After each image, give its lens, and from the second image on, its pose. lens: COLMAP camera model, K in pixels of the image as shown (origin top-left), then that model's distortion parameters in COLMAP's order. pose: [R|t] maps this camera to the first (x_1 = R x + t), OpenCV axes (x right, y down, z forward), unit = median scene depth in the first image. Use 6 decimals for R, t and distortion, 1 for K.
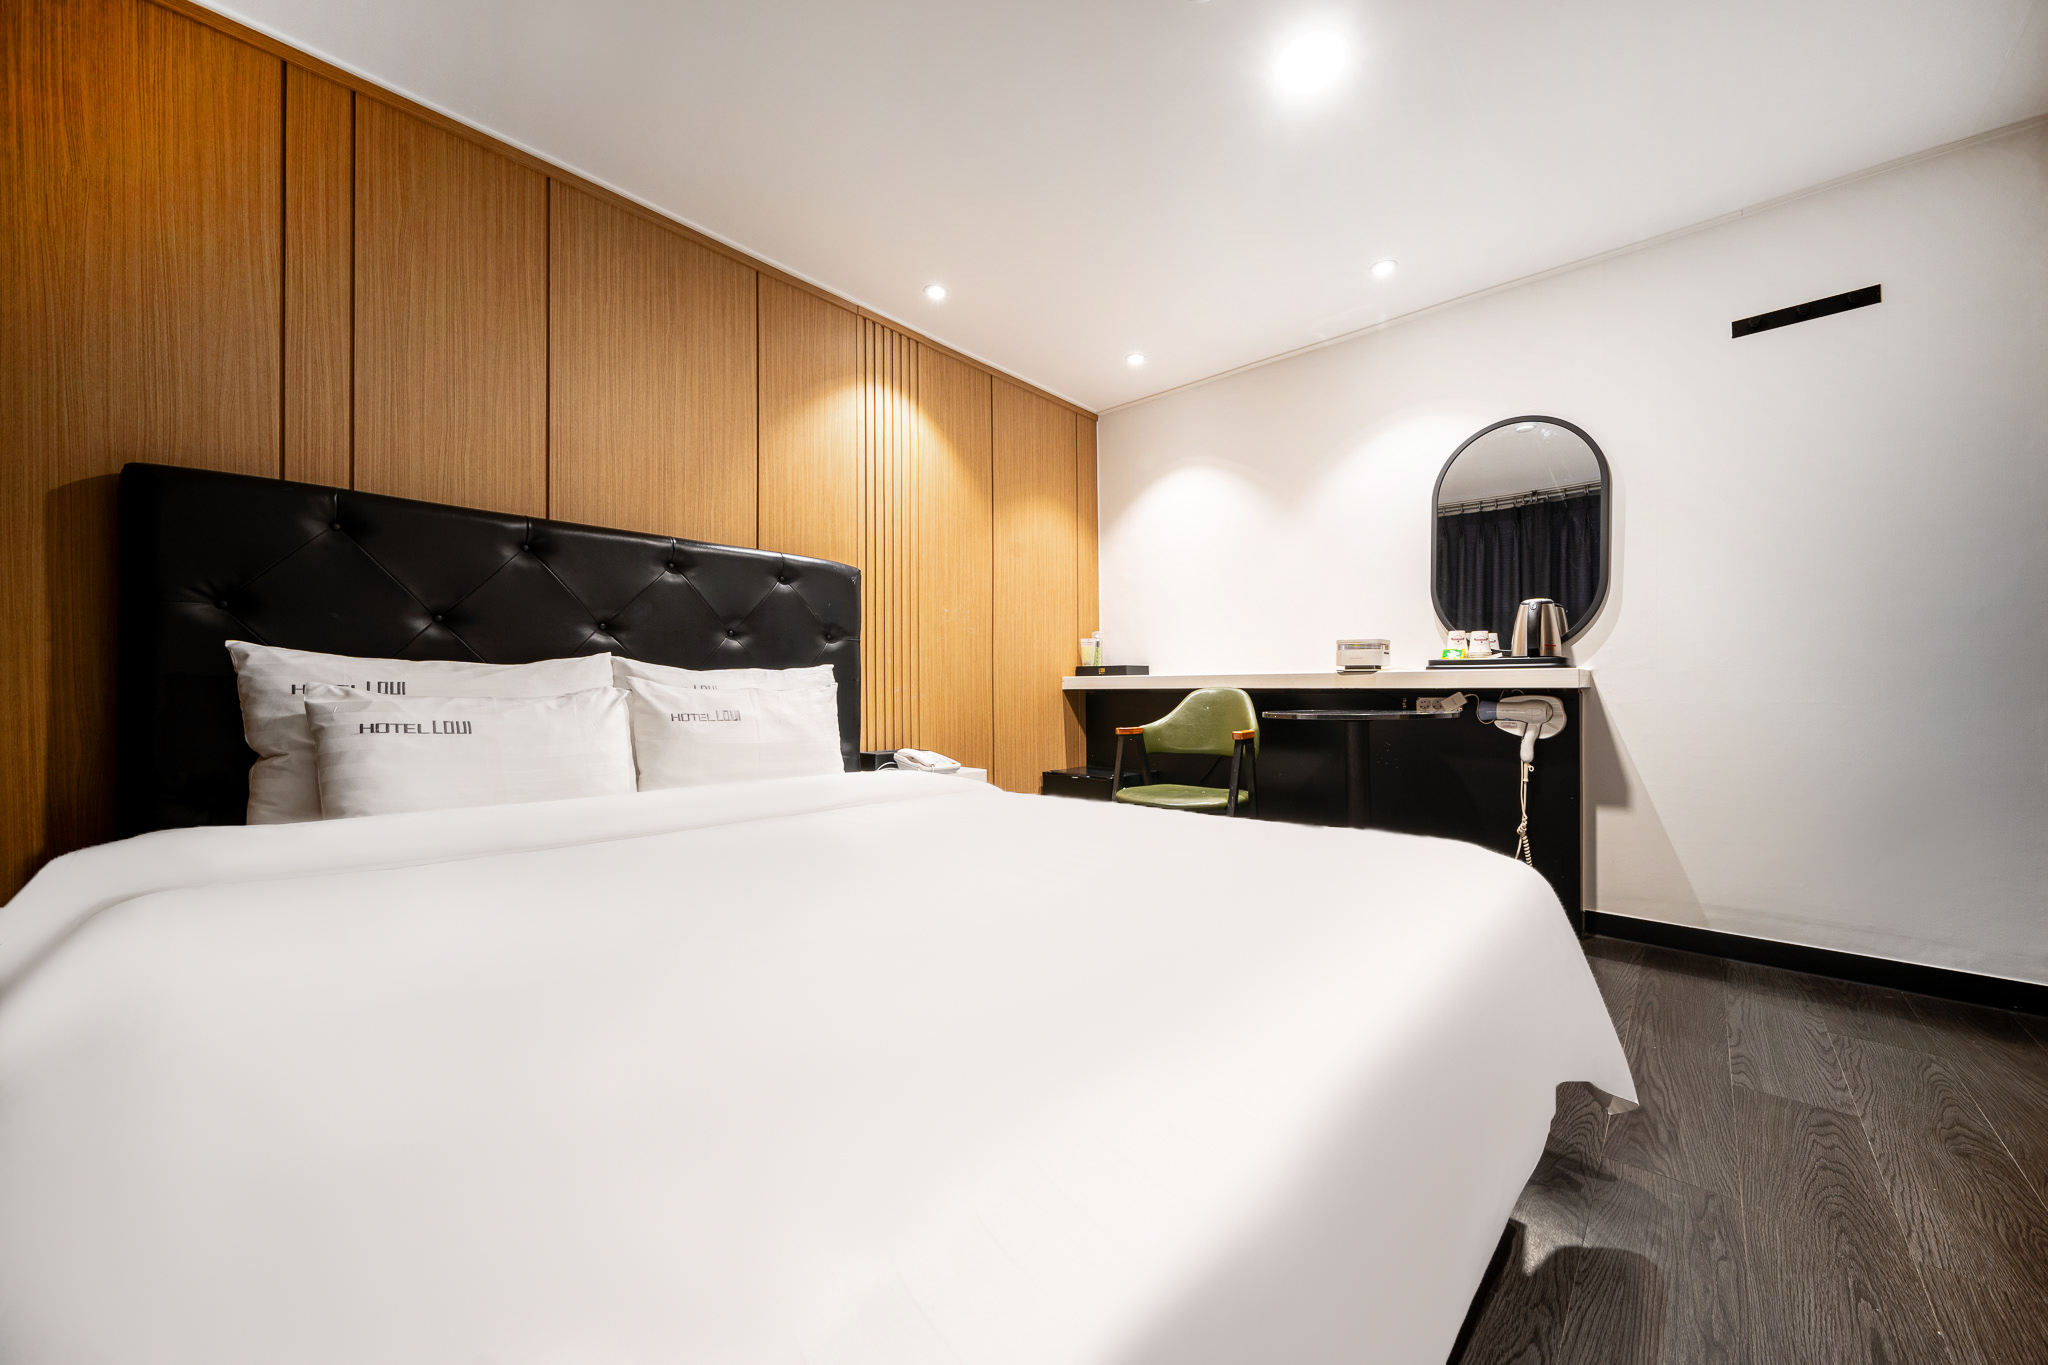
lens RADIAL K [[768.5, 0, 1047.6], [0, 768.5, 674.9], [0, 0, 1]] dist [-0.008057, -0.000013]
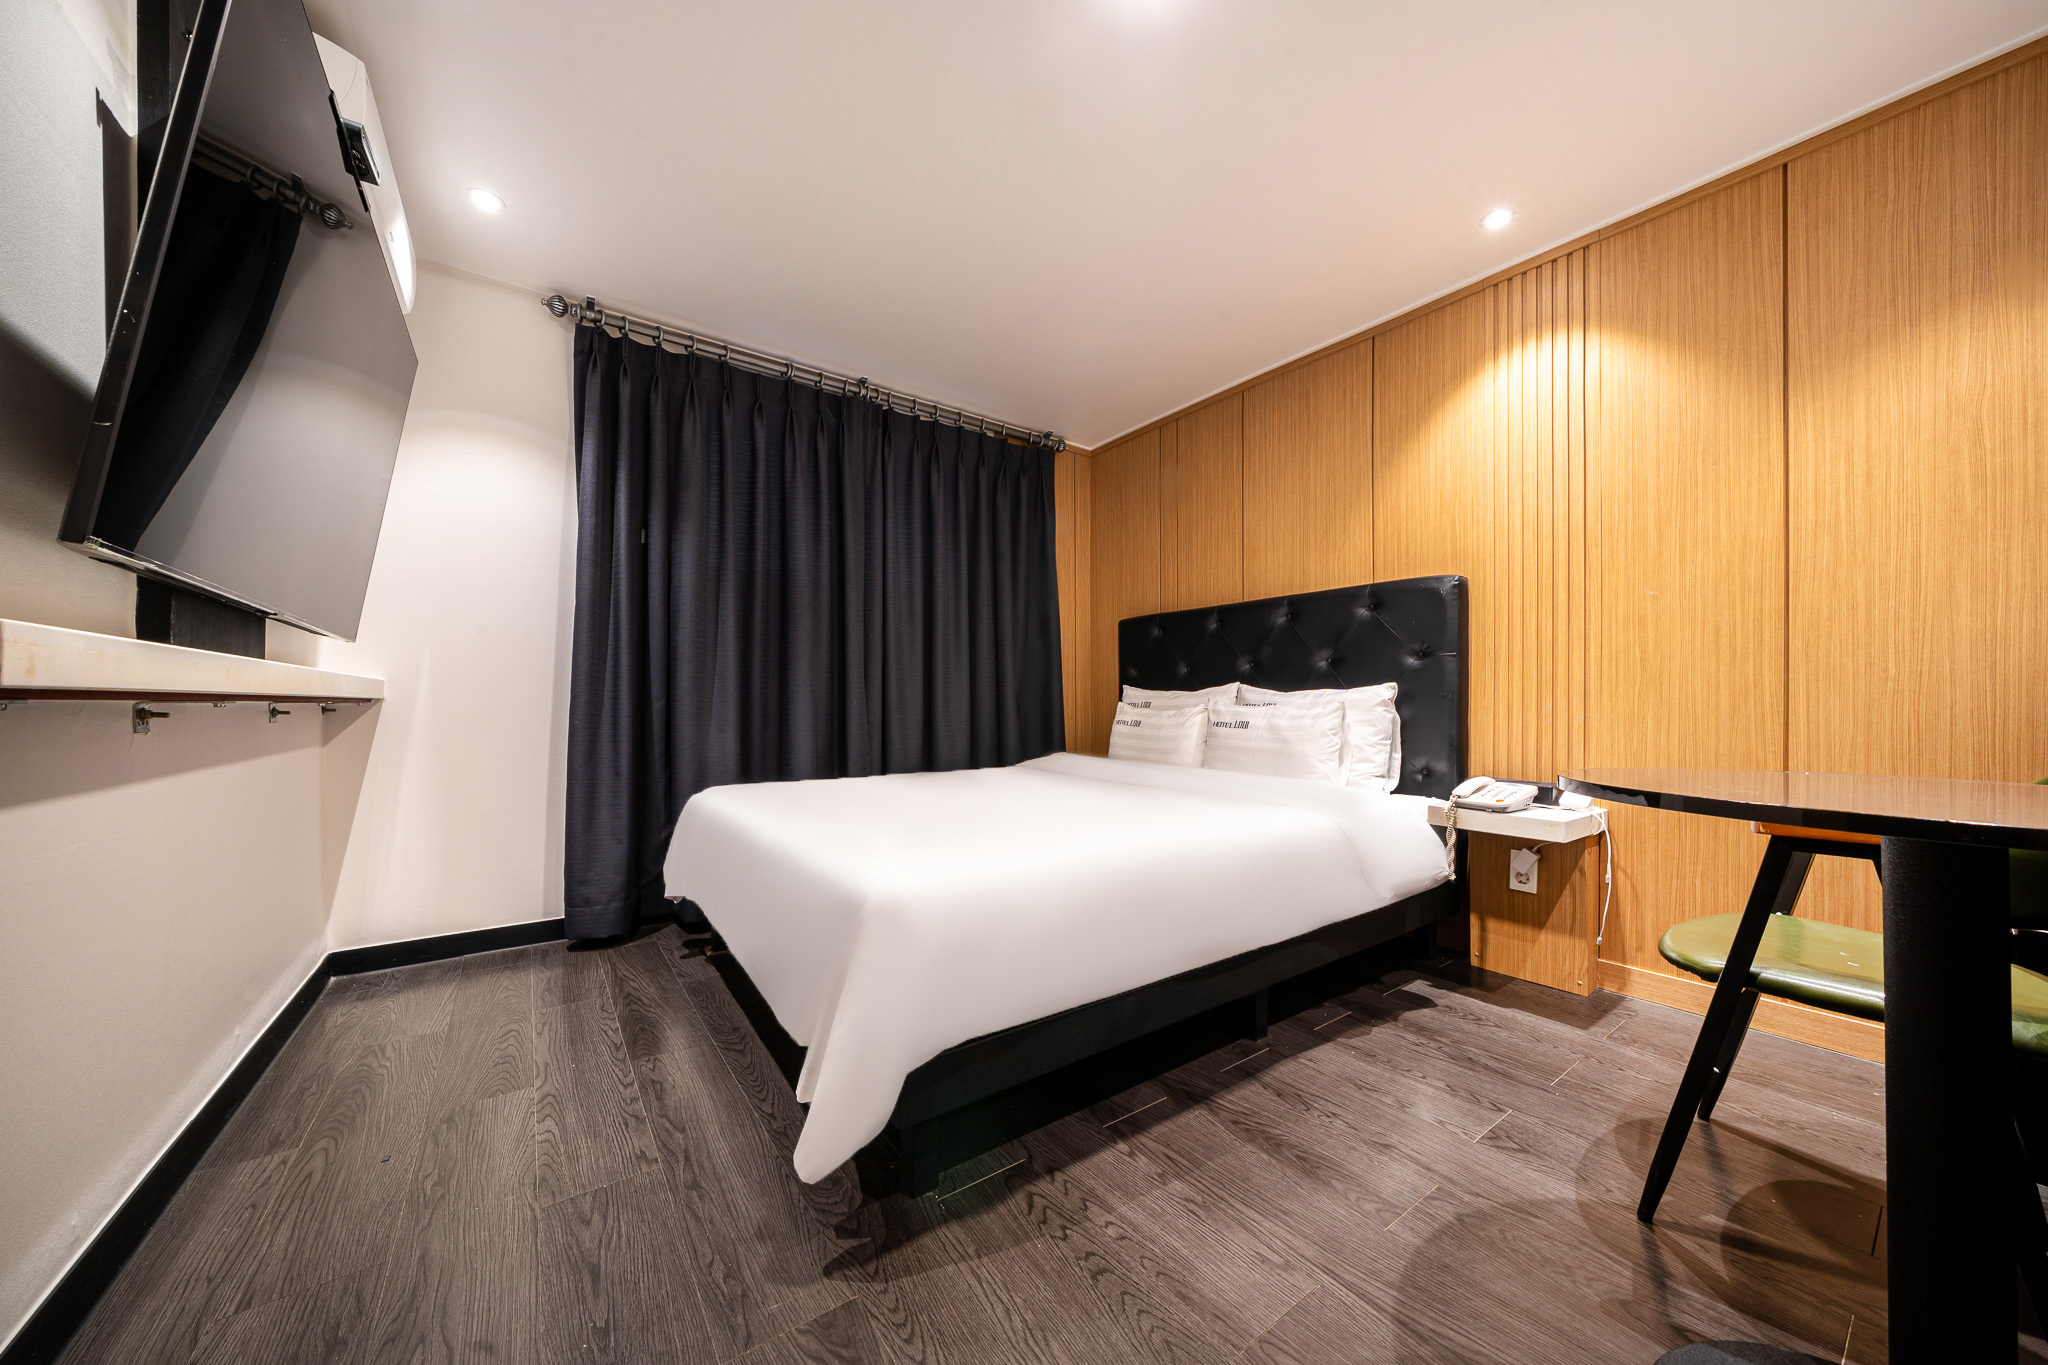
lens RADIAL K [[707.8, 0, 1018.6], [0, 707.8, 699.1], [0, 0, 1]] dist [-0.000007, -0.000106]
pose [[-0.254798, 0.002347, -0.966992, 0.786170], [0.024422, 0.999694, -0.004008, -0.000671], [0.966686, -0.024638, -0.254777, 0.765261]]
